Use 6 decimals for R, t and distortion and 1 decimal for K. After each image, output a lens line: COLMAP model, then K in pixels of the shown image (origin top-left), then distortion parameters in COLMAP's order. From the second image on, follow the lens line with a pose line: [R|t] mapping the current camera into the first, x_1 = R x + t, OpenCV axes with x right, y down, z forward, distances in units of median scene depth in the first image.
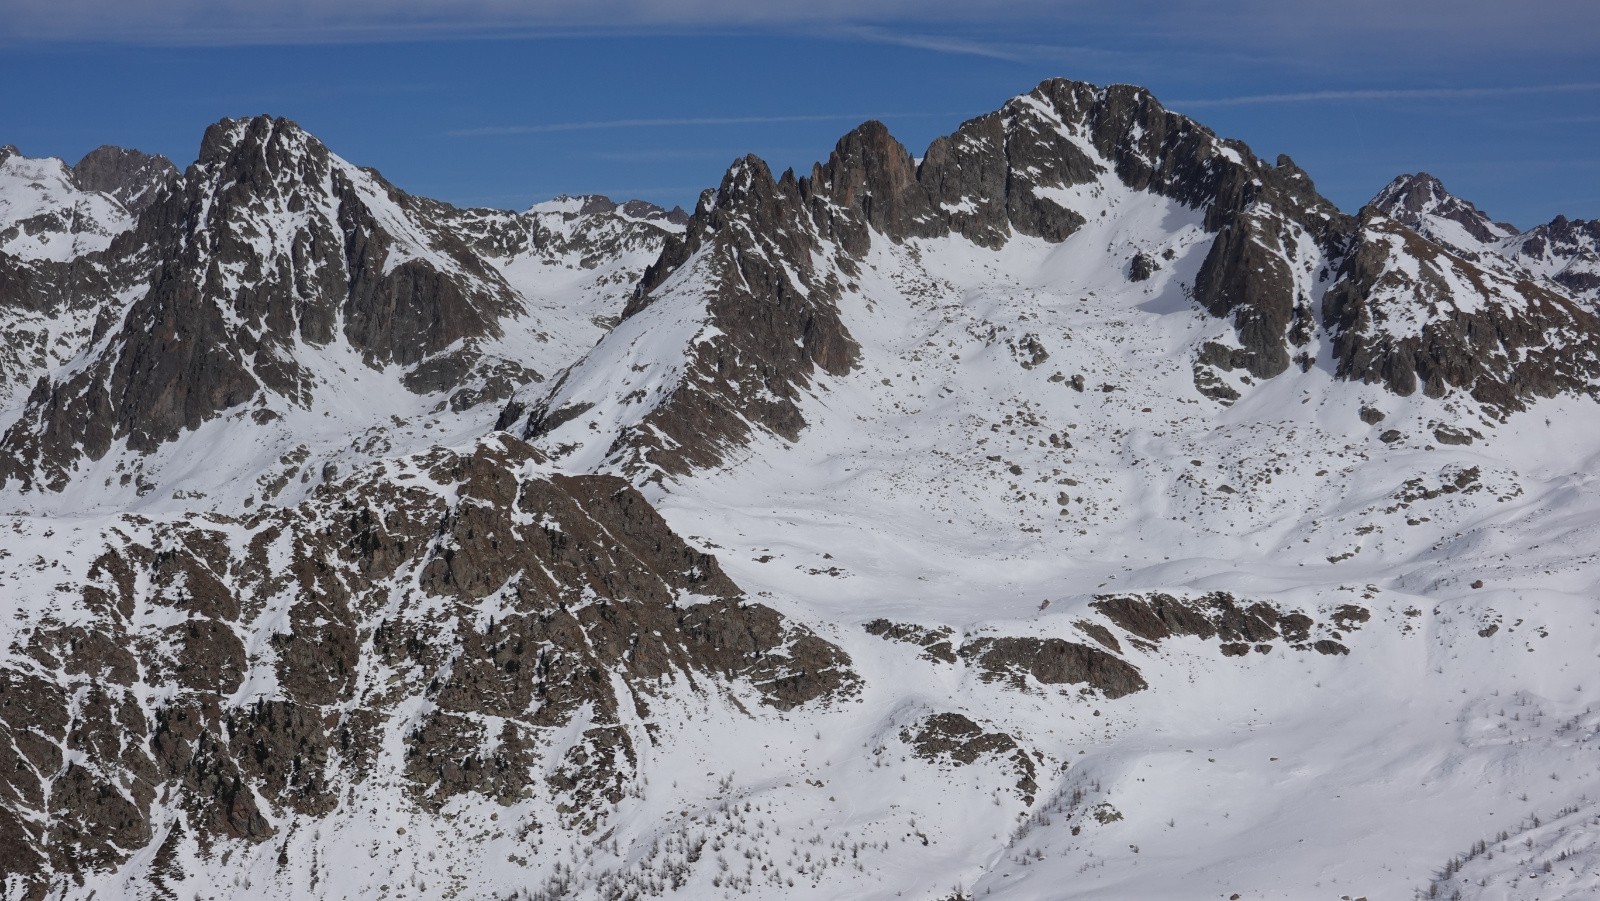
lens RADIAL K [[1109.8, 0, 800.0], [0, 1109.8, 450.5], [0, 0, 1]] dist [0.000450, 0.000349]
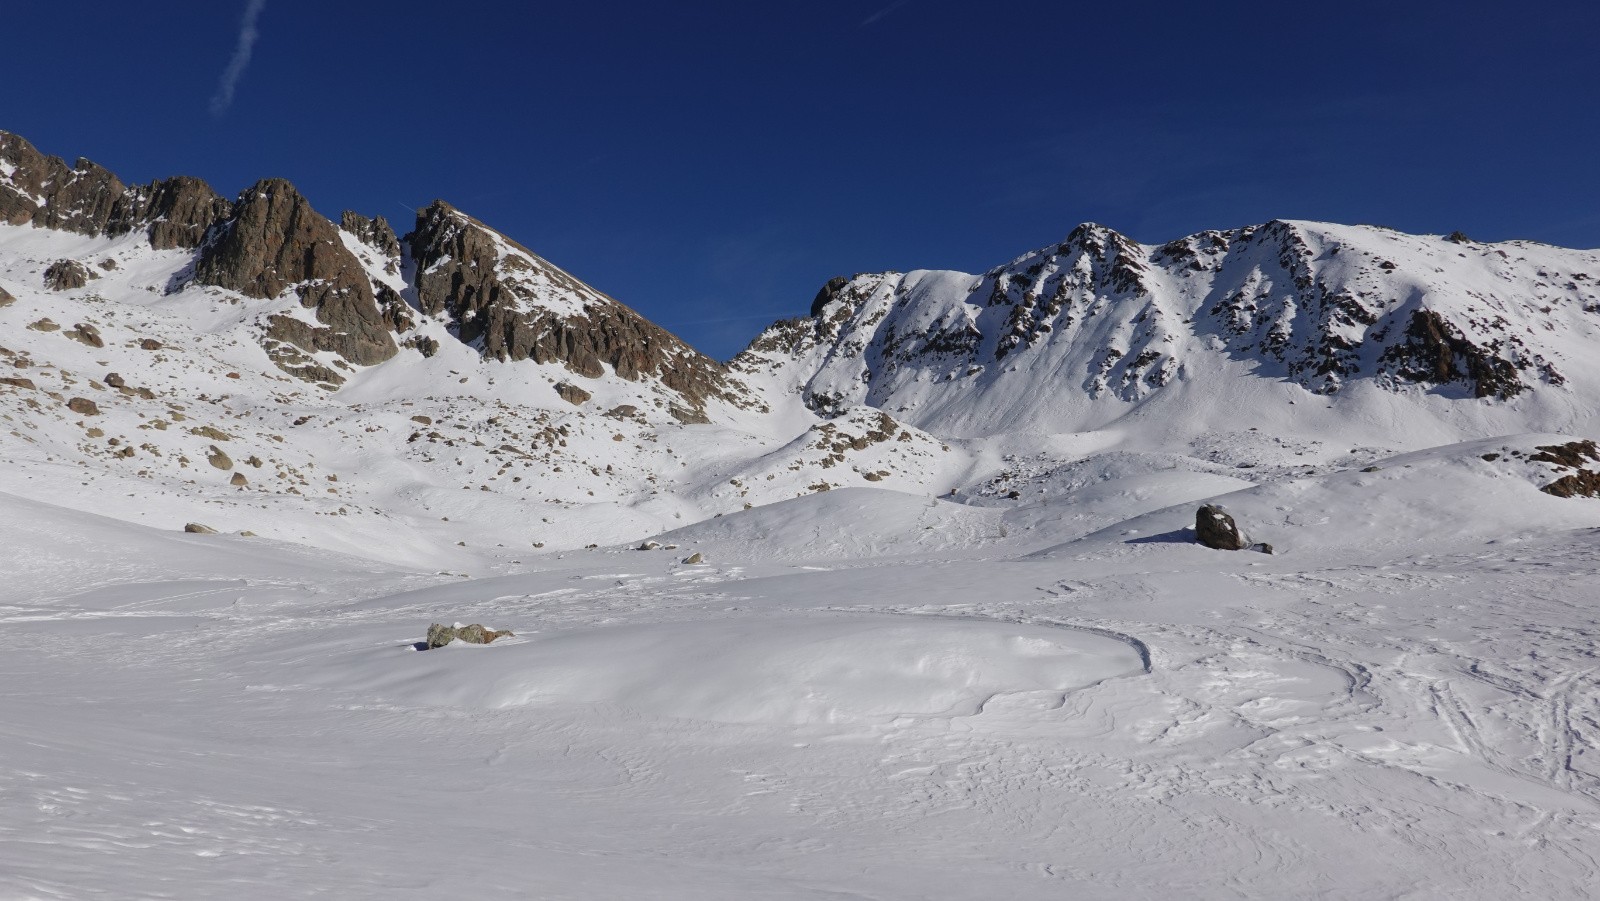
lens RADIAL K [[1109.8, 0, 800.0], [0, 1109.8, 450.5], [0, 0, 1]] dist [0.000450, 0.000349]
pose [[0.604825, 0.055675, 0.794410, 0.003987], [0.001568, 0.997468, -0.071101, 0.046381], [-0.796357, 0.044249, 0.603207, 0.315443]]
